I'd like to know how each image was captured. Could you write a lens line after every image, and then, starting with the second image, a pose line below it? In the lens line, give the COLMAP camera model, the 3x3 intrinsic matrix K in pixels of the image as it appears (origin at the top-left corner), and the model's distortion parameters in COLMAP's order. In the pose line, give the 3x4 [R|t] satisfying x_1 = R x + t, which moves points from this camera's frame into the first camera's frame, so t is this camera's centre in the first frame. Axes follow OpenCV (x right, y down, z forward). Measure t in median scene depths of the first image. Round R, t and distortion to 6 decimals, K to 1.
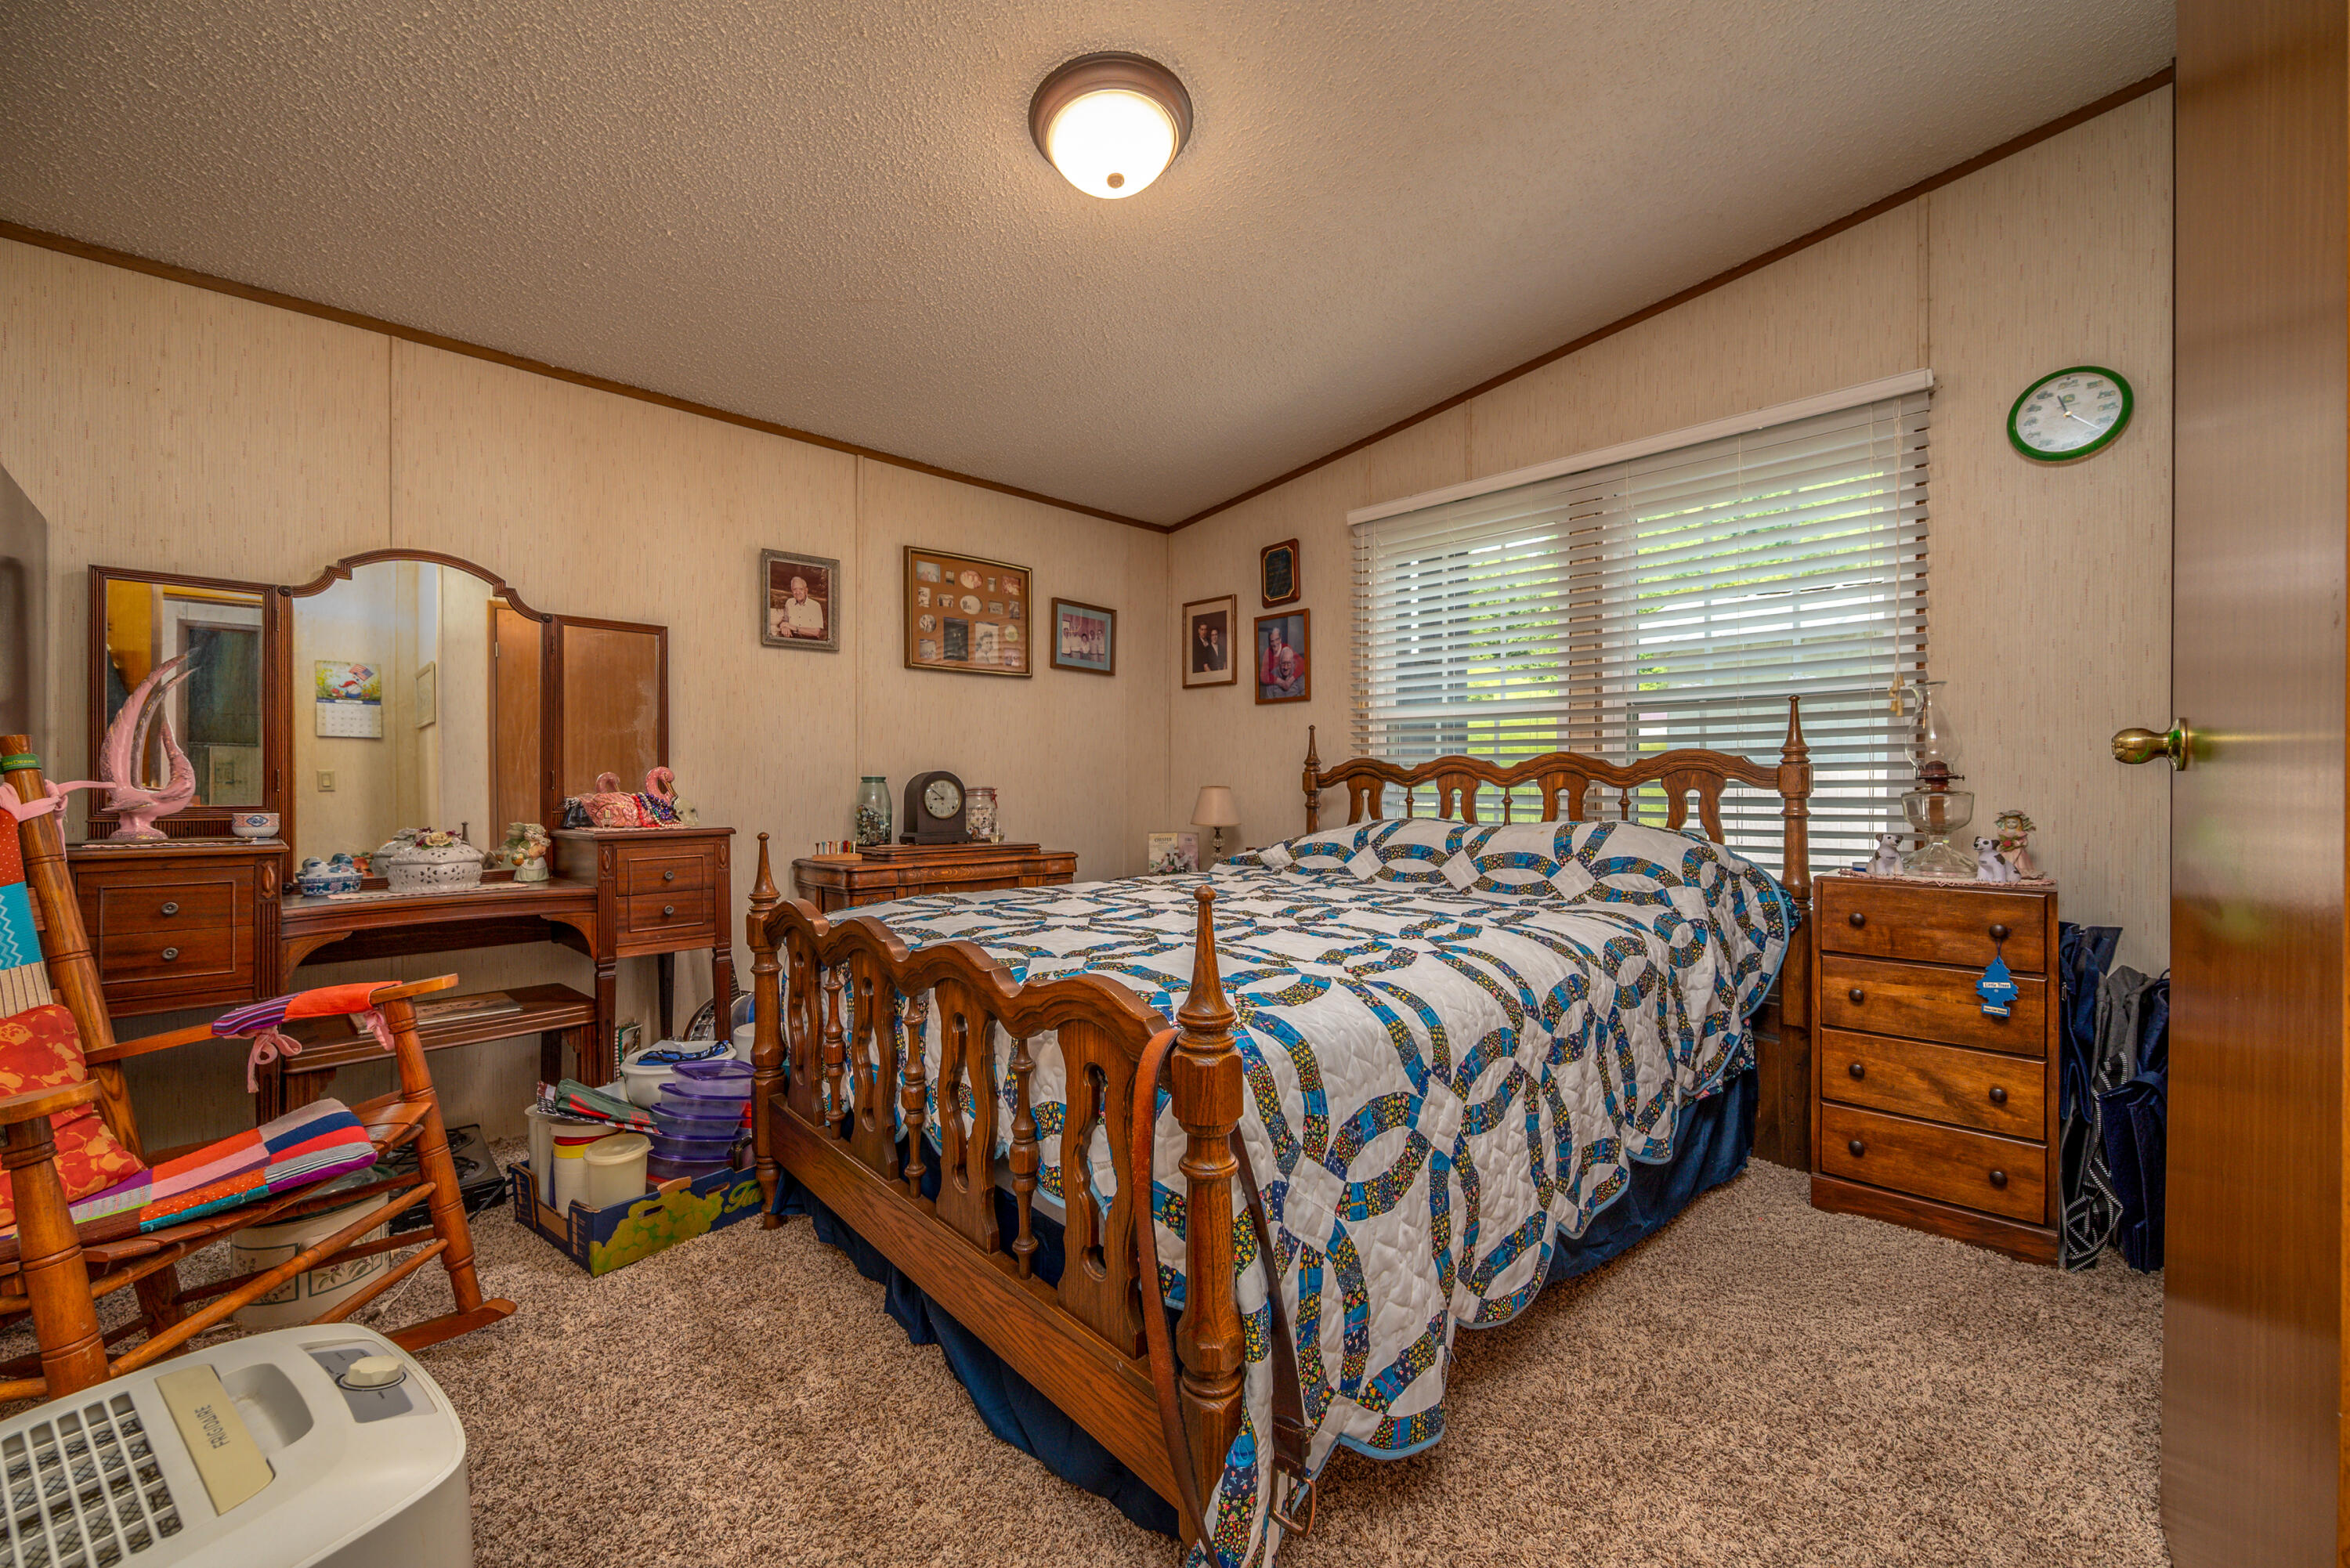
lens RADIAL K [[939.6, 0, 1180.8], [0, 939.6, 781.8], [0, 0, 1]] dist [-0.000304, -0.000182]
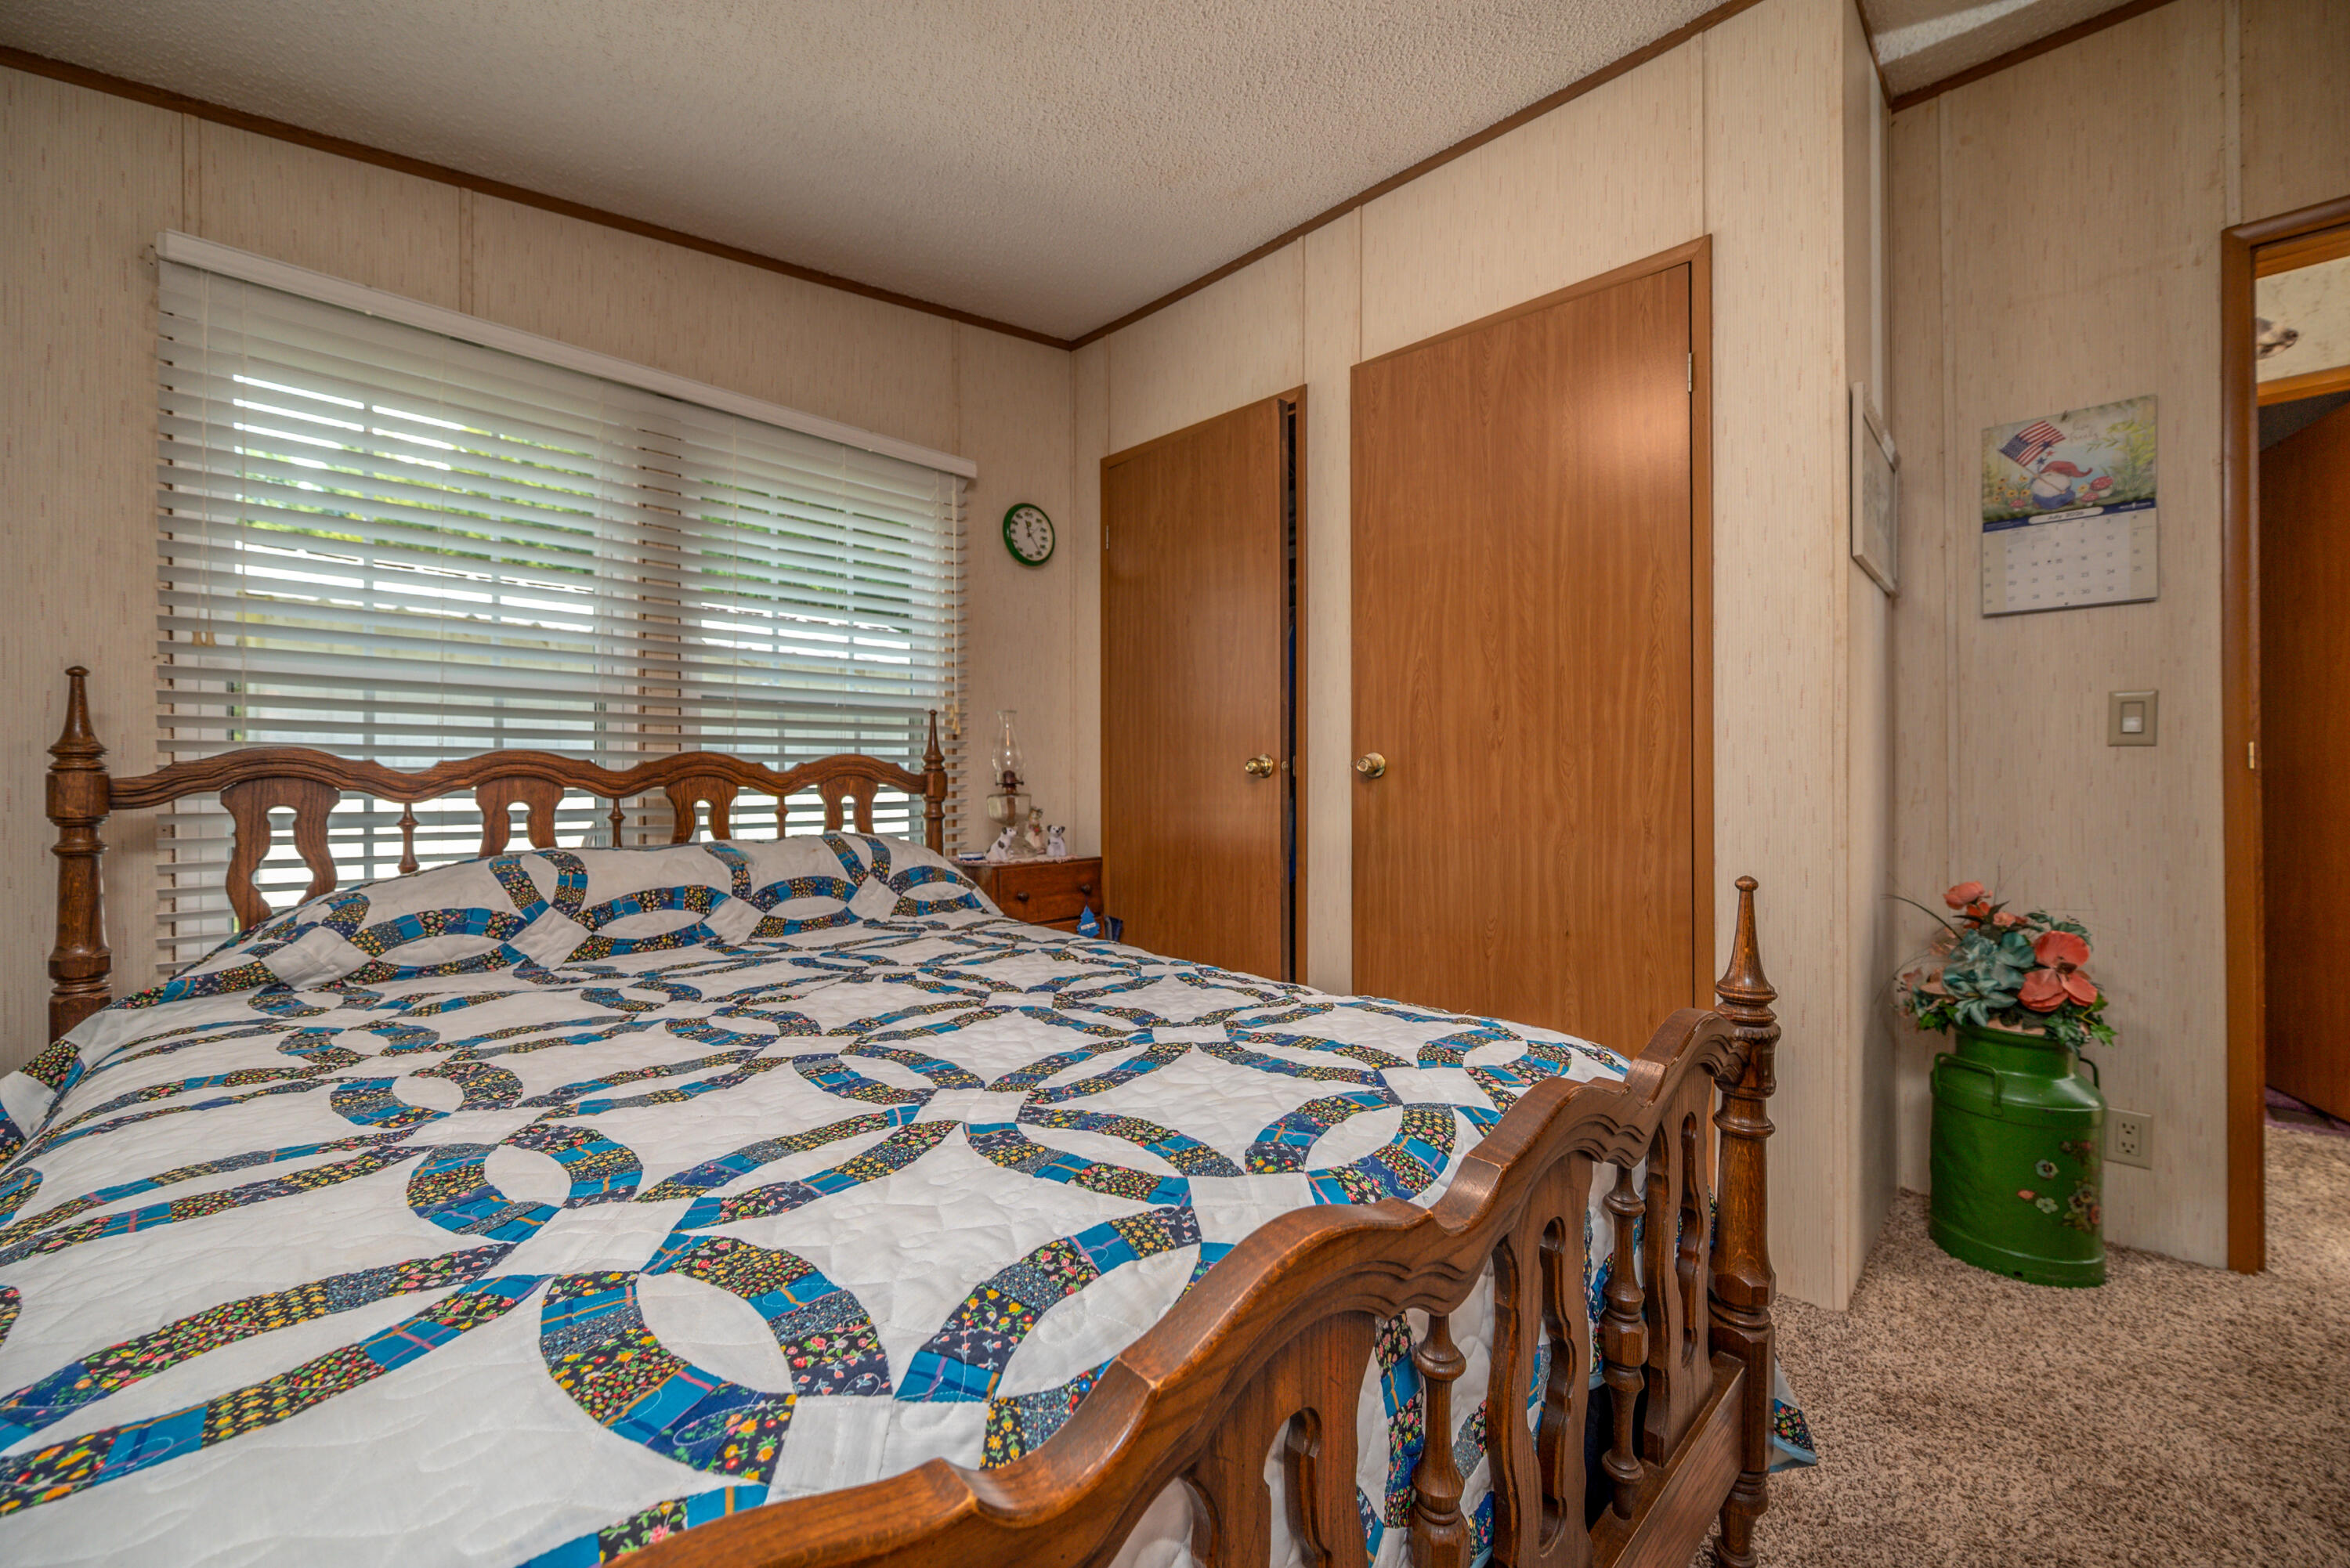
lens RADIAL K [[939.6, 0, 1180.8], [0, 939.6, 781.8], [0, 0, 1]] dist [-0.000304, -0.000182]
pose [[-0.052598, 0.005374, 0.998601, -0.443513], [0.013884, 0.999893, -0.004649, 0.003237], [-0.998519, 0.013620, -0.052667, 0.708284]]
